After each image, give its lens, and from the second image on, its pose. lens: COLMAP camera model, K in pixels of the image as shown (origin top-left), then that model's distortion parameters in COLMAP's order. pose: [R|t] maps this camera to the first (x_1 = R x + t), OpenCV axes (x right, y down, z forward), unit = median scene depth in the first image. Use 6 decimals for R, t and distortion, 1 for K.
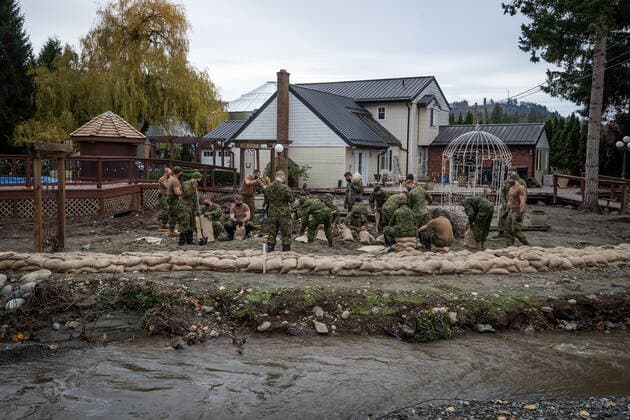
lens RADIAL K [[600.3, 0, 315.0], [0, 600.3, 210.0], [0, 0, 1]] dist [0.048084, 0.011839]
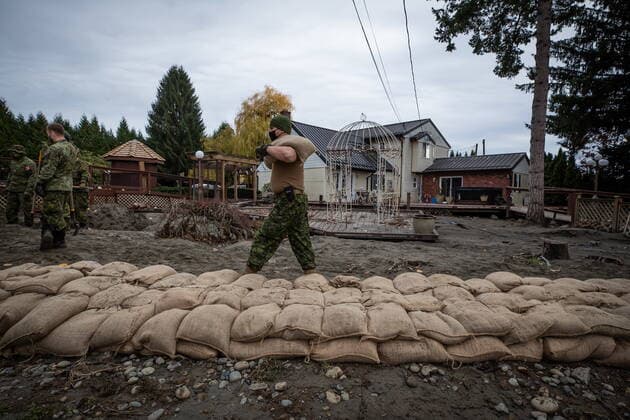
lens RADIAL K [[350.0, 0, 315.0], [0, 350.0, 210.0], [0, 0, 1]] dist [-0.001798, 0.000390]
pose [[0.964960, 0.020350, -0.261607, 0.314807], [-0.032963, 0.998491, -0.043914, 0.016684], [0.260319, 0.050998, 0.964175, 0.476588]]
